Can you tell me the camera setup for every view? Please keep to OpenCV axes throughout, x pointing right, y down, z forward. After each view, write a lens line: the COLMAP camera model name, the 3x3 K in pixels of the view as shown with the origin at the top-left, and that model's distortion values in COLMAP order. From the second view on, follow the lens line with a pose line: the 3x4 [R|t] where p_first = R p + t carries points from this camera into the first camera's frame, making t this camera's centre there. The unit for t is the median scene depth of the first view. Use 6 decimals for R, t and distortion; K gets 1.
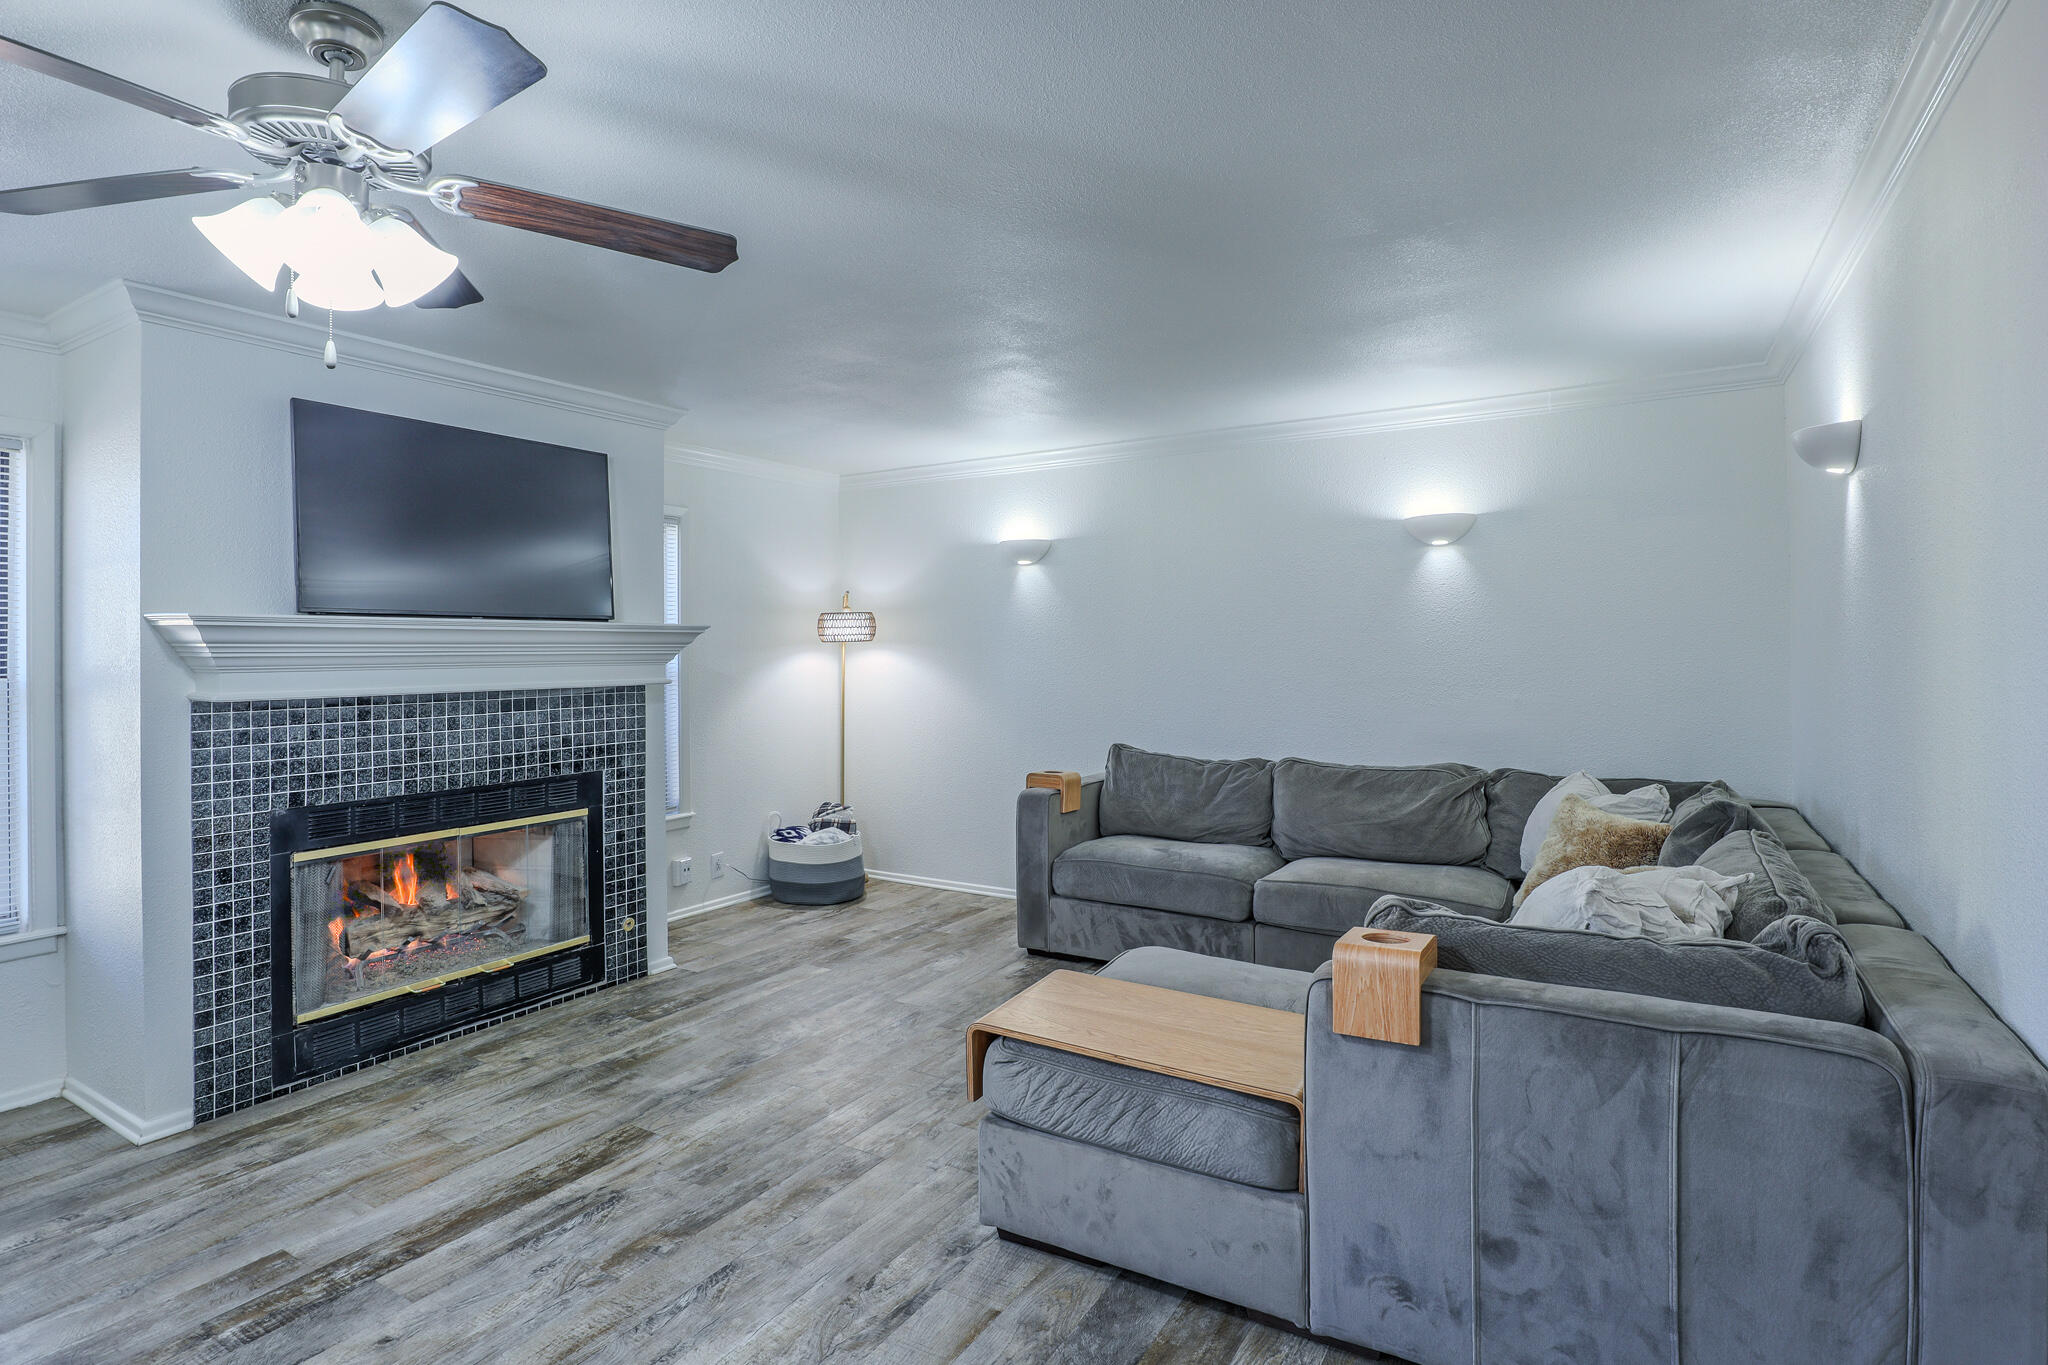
lens RADIAL K [[1053.6, 0, 1024.8], [0, 1053.6, 641.3], [0, 0, 1]] dist [-0.041506, 0.011770]
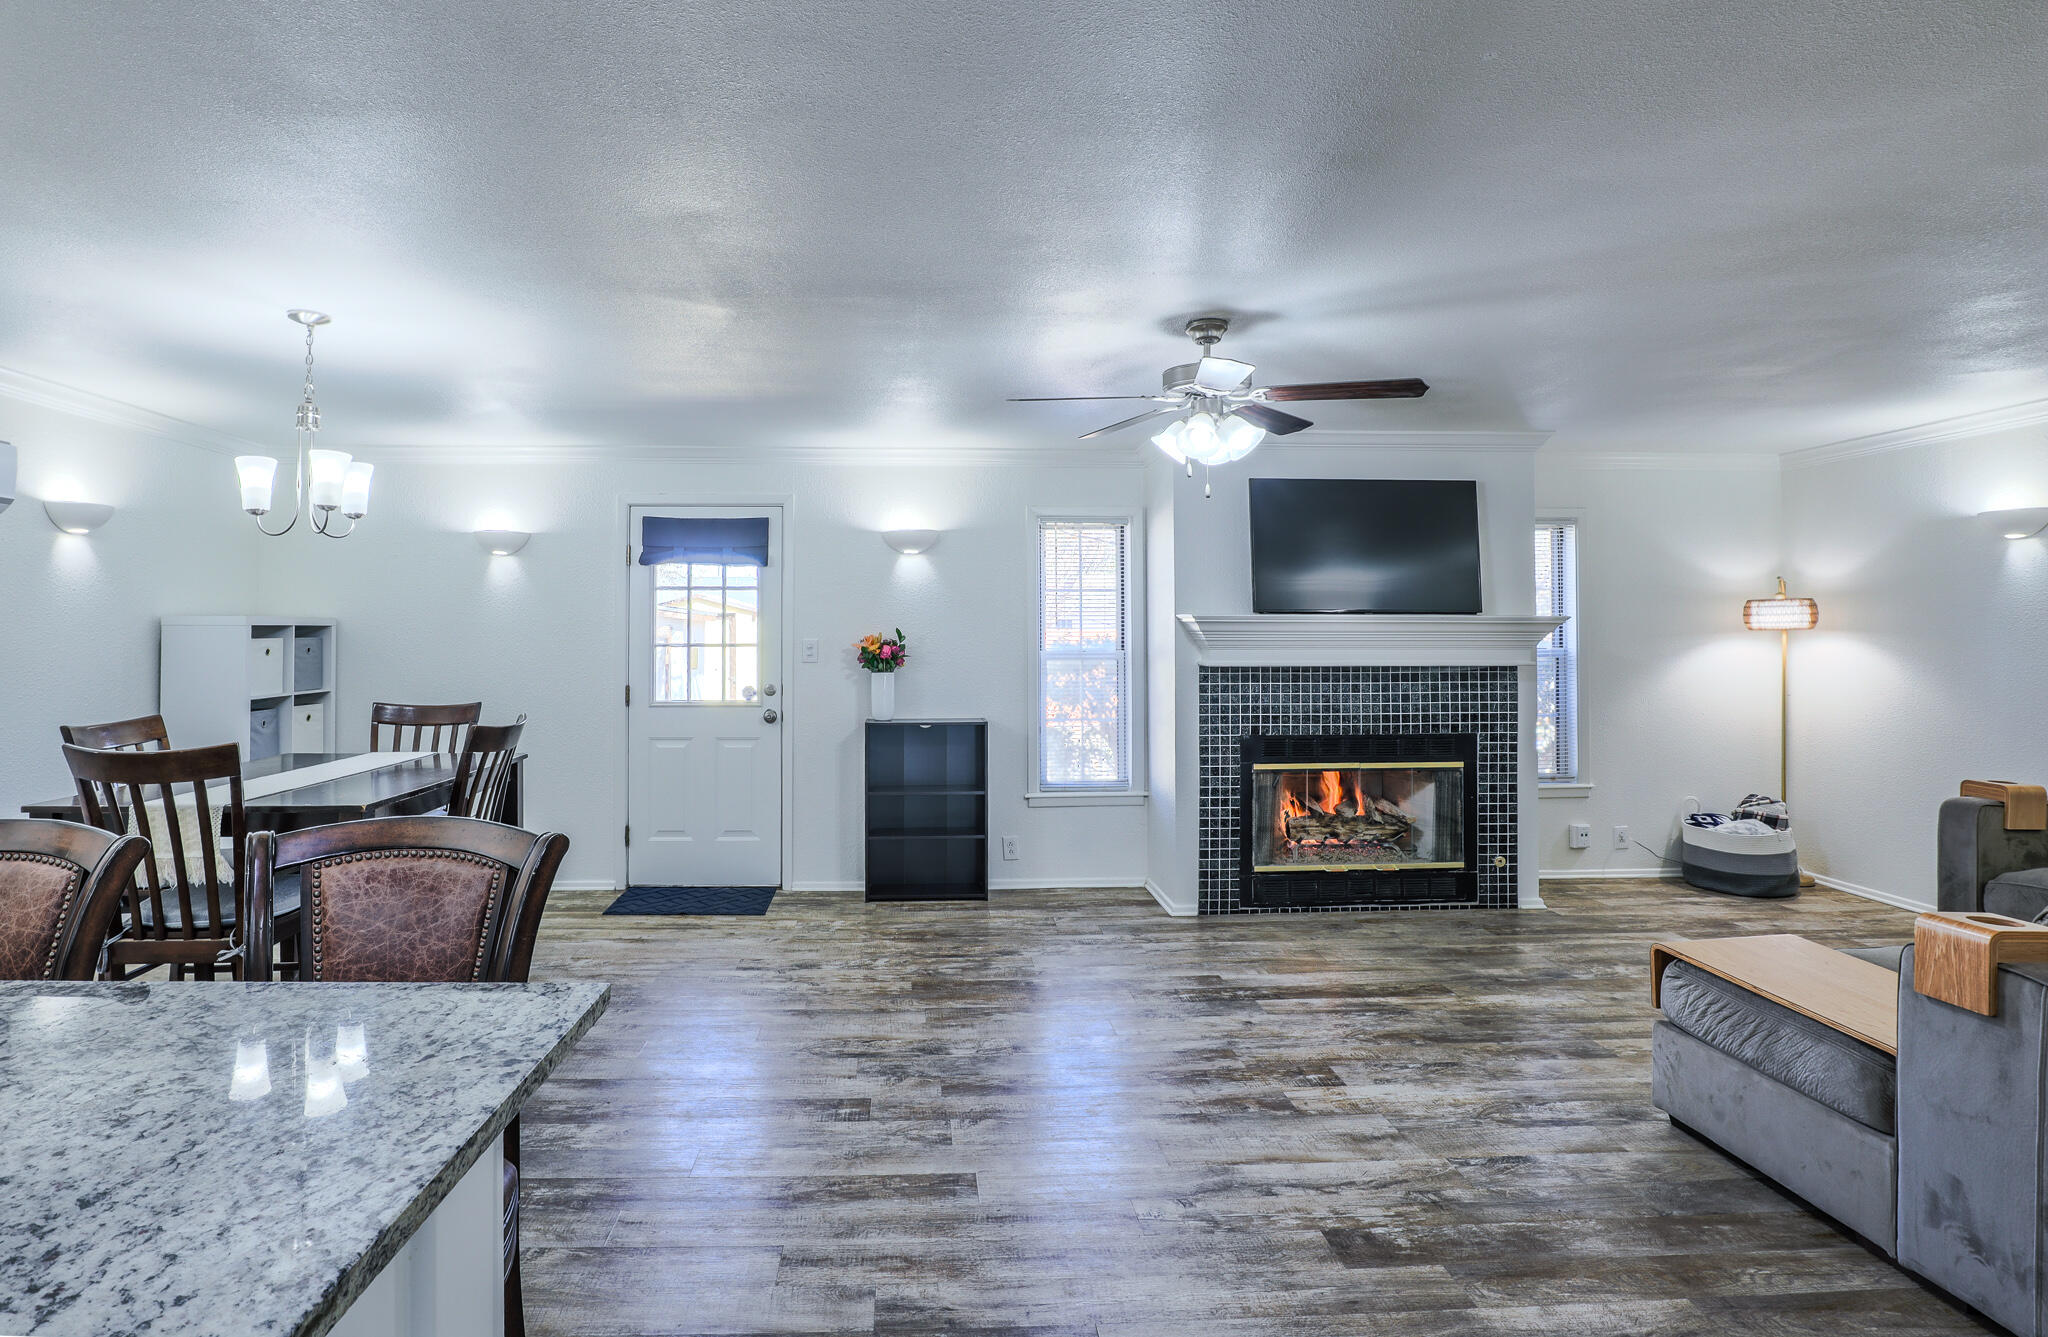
lens RADIAL K [[1066.2, 0, 928.3], [0, 1066.2, 616.6], [0, 0, 1]] dist [-0.037397, 0.005141]
pose [[0.529357, -0.007080, -0.848370, 0.446847], [0.002172, 0.999973, -0.006990, -0.011934], [0.848397, 0.001857, 0.529358, -0.312078]]
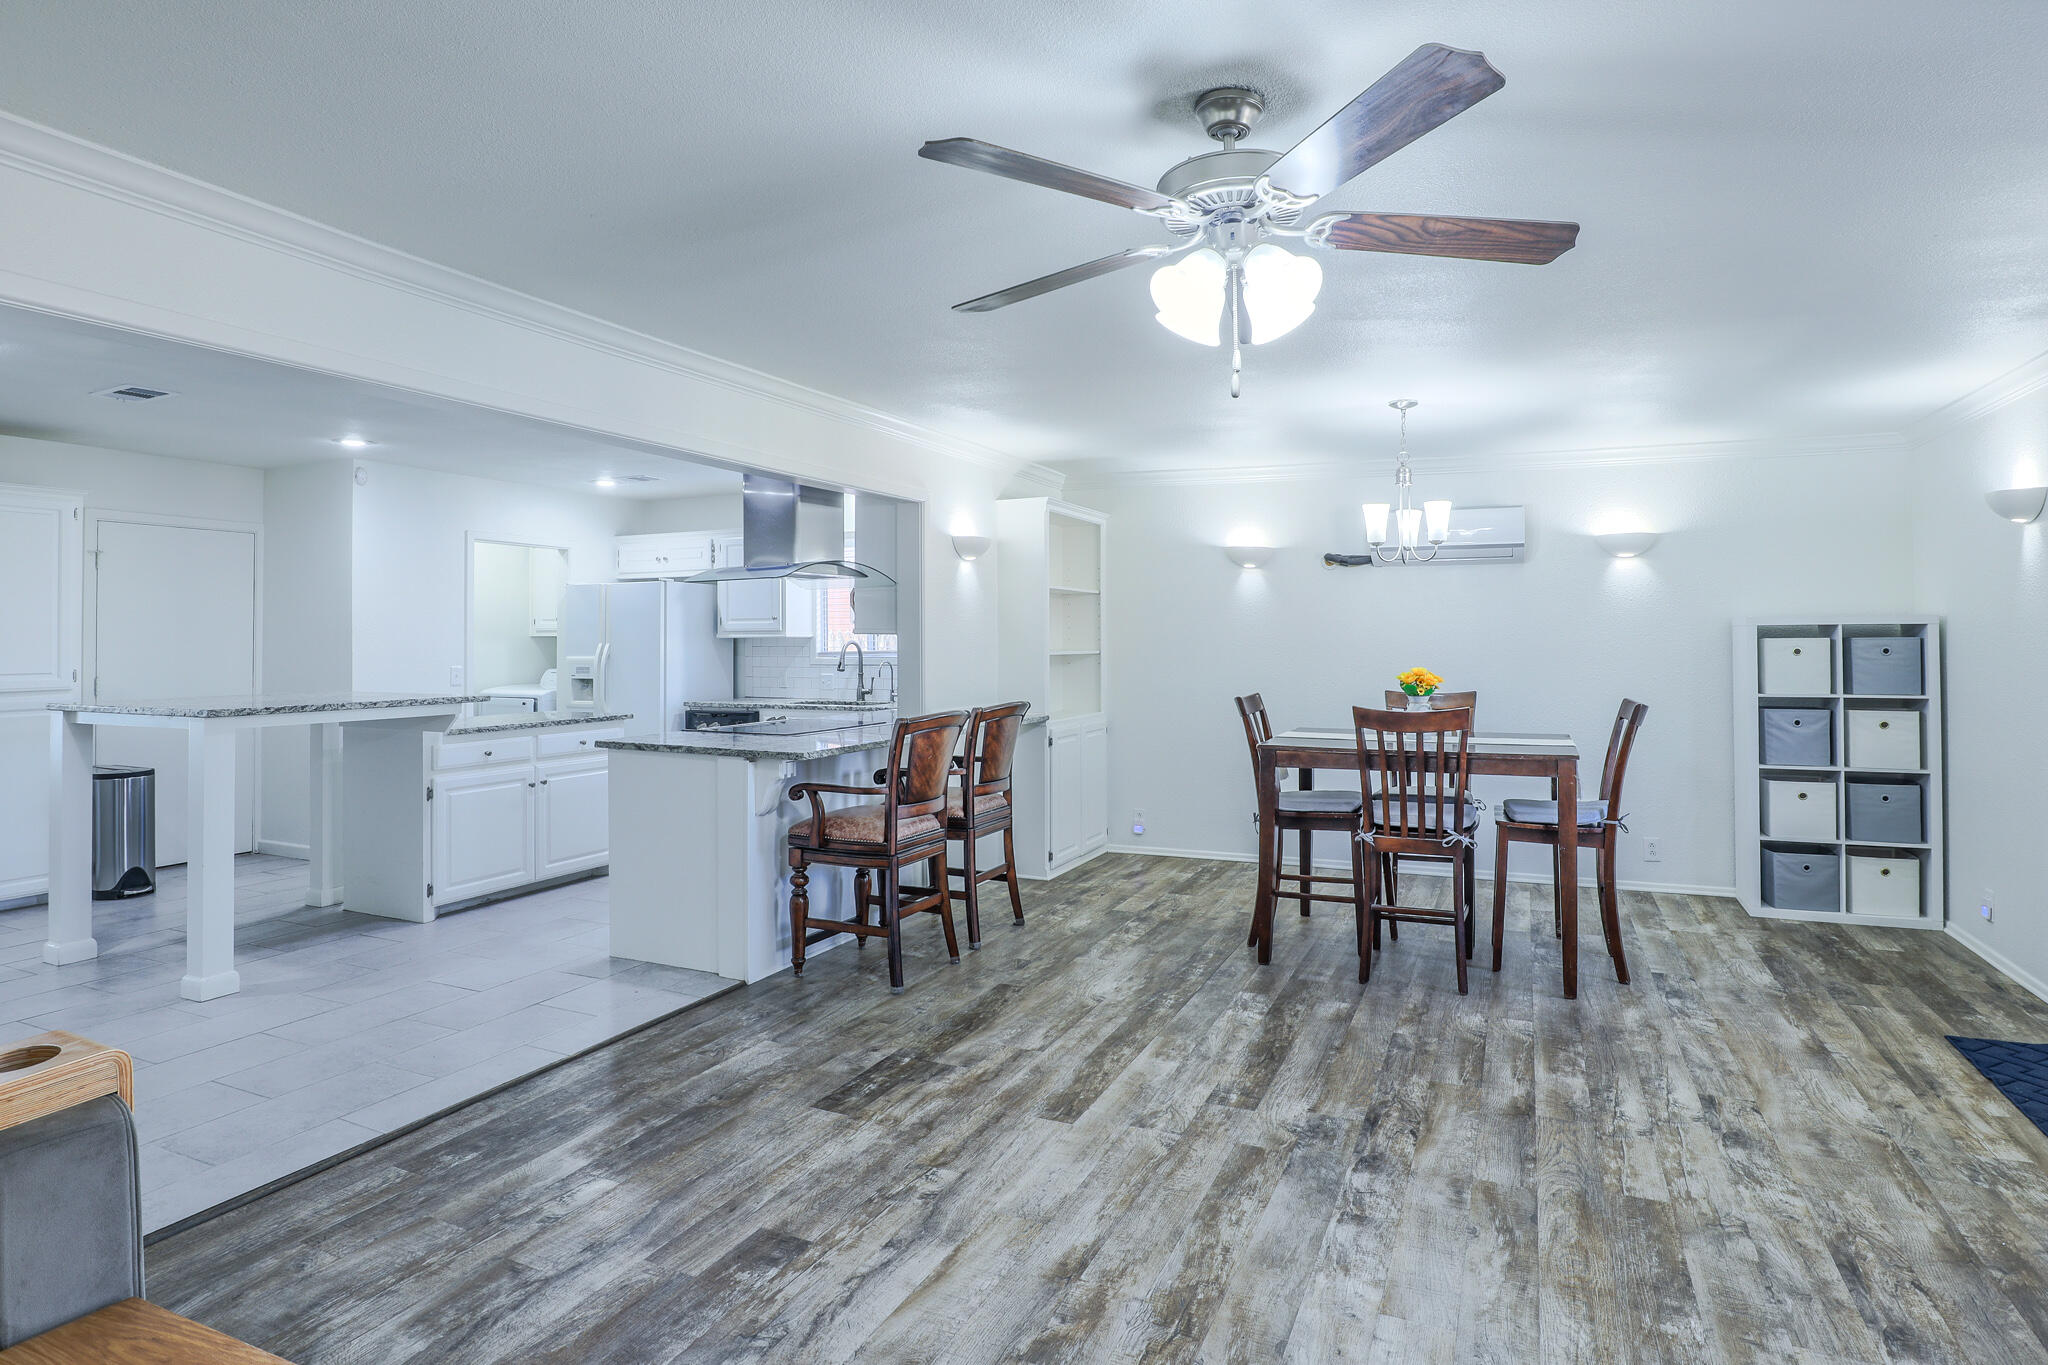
lens RADIAL K [[1053.6, 0, 1085.2], [0, 1053.6, 656.4], [0, 0, 1]] dist [-0.041506, 0.011770]
pose [[-0.990840, 0.007360, -0.134839, -0.193814], [0.005194, 0.999852, 0.016412, 0.001828], [0.134940, 0.015561, -0.990732, 1.197265]]
